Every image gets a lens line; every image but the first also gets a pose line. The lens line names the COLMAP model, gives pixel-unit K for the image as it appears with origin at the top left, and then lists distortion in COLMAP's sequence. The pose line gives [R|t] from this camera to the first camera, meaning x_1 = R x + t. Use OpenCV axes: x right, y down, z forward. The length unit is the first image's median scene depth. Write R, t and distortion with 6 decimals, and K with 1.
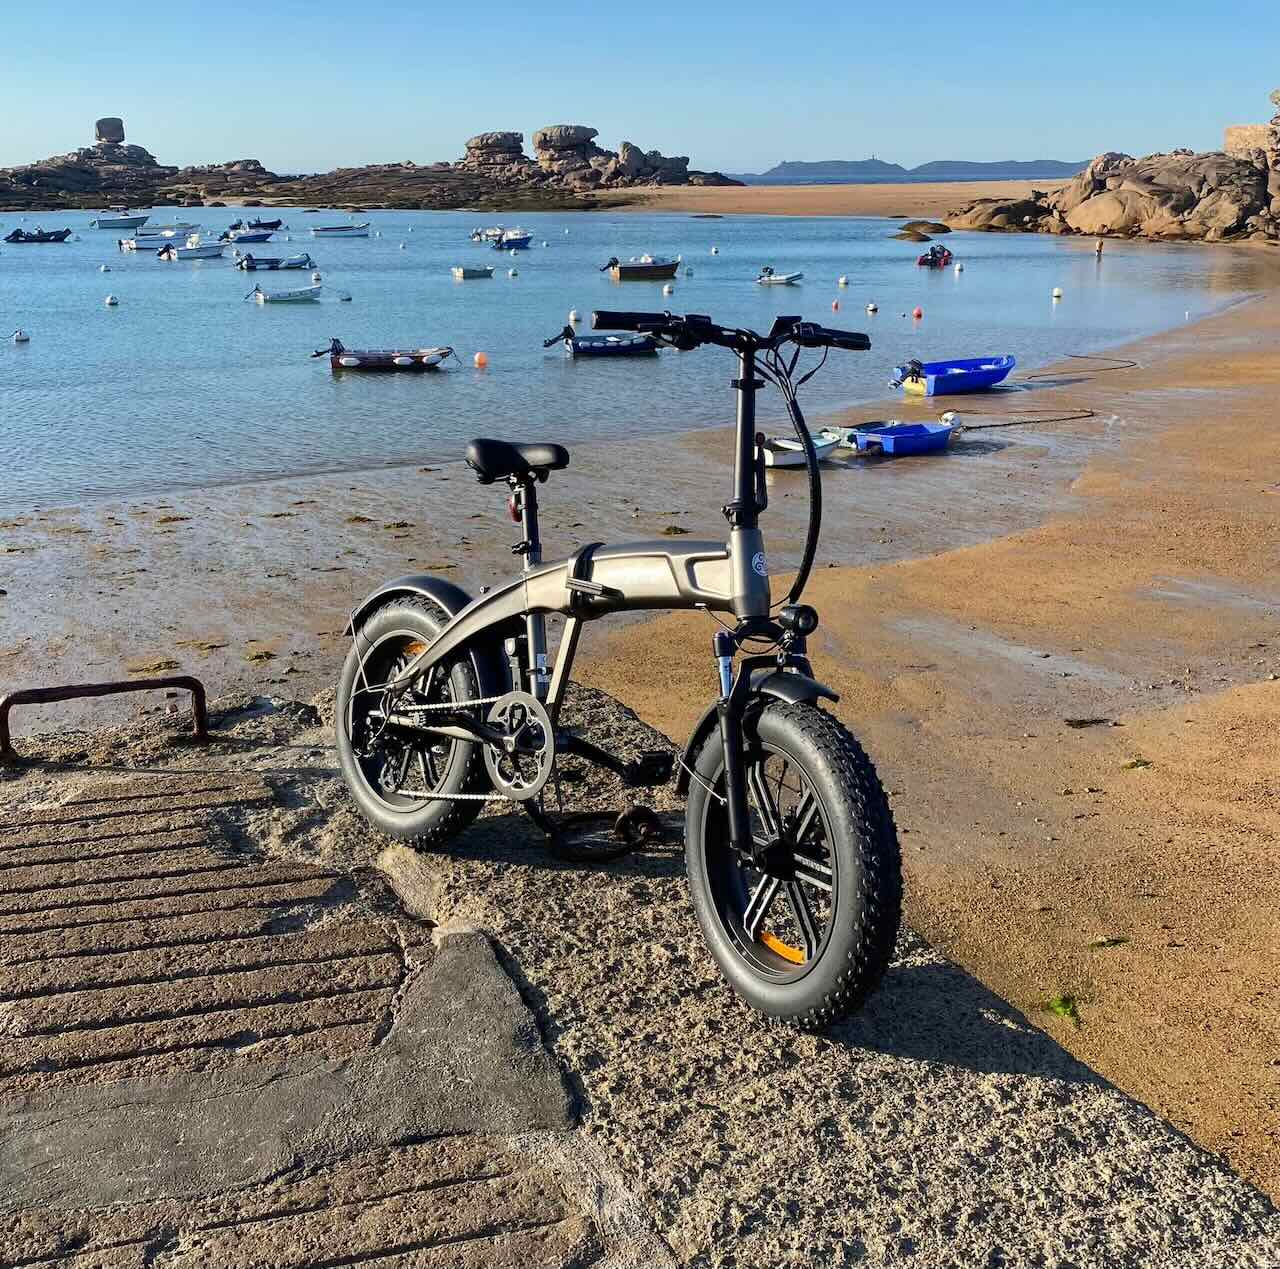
lens RADIAL K [[1427.5, 0, 640.8], [0, 1427.5, 634.8], [0, 0, 1]] dist [0.029707, 0.000000]
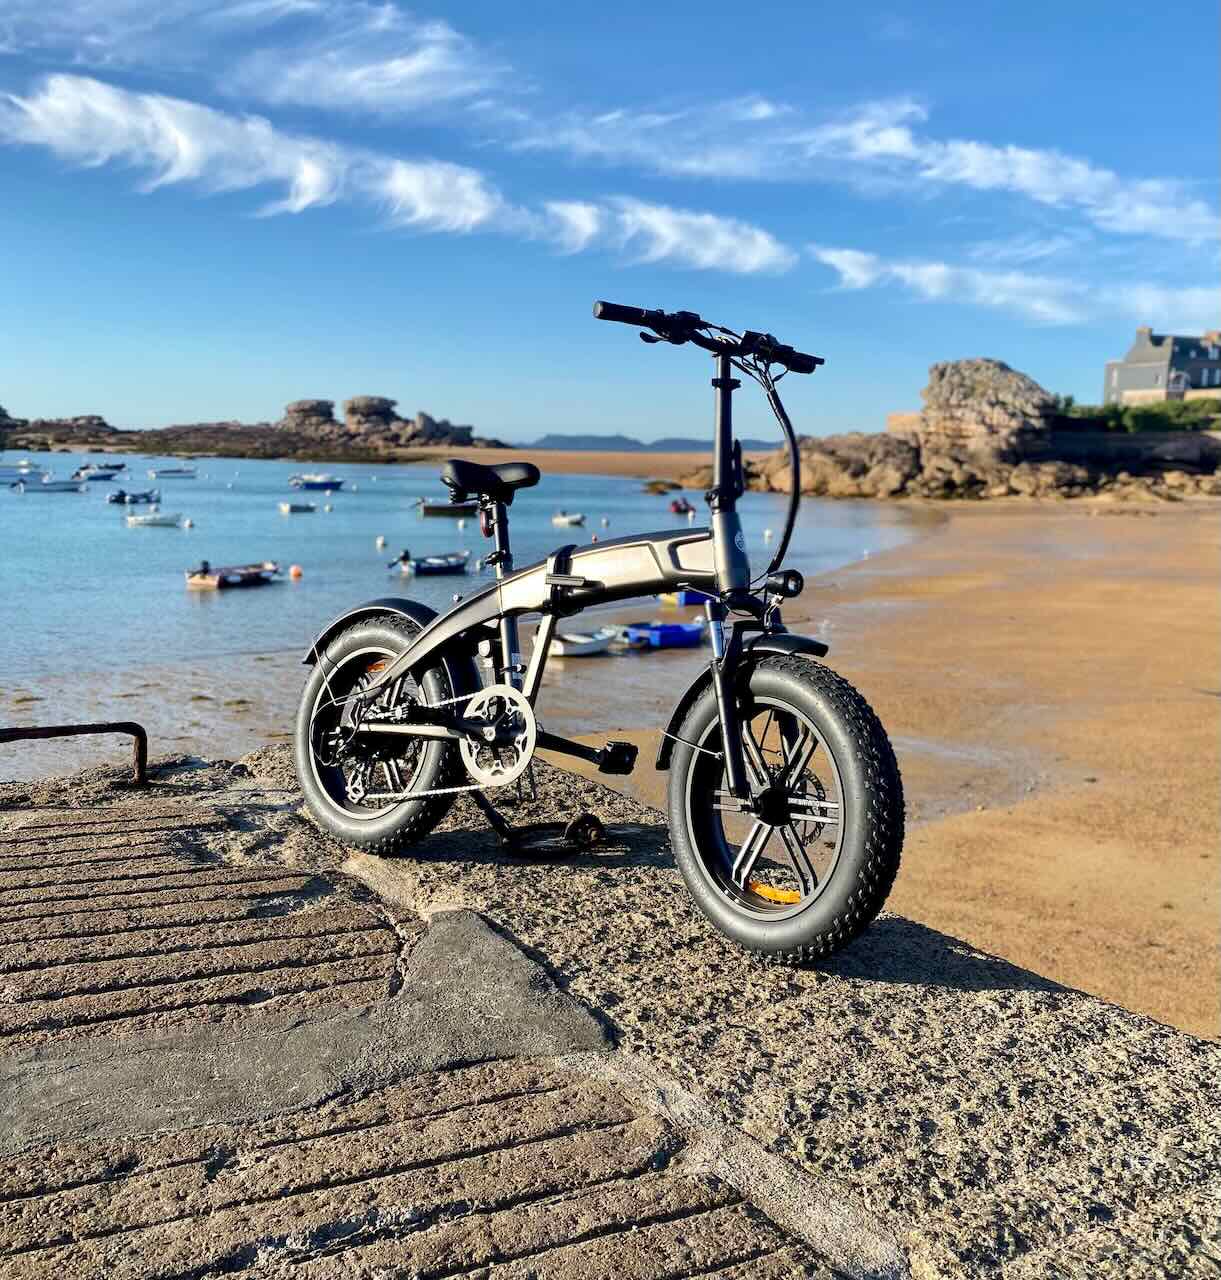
lens RADIAL K [[1190.0, 0, 621.1], [0, 1190.0, 670.3], [0, 0, 1]] dist [0.023633, 0.000000]
pose [[0.987744, -0.000119, 0.156085, -0.152072], [0.018959, 0.992687, -0.119219, 0.156851], [-0.154929, 0.120717, 0.980522, 0.122931]]
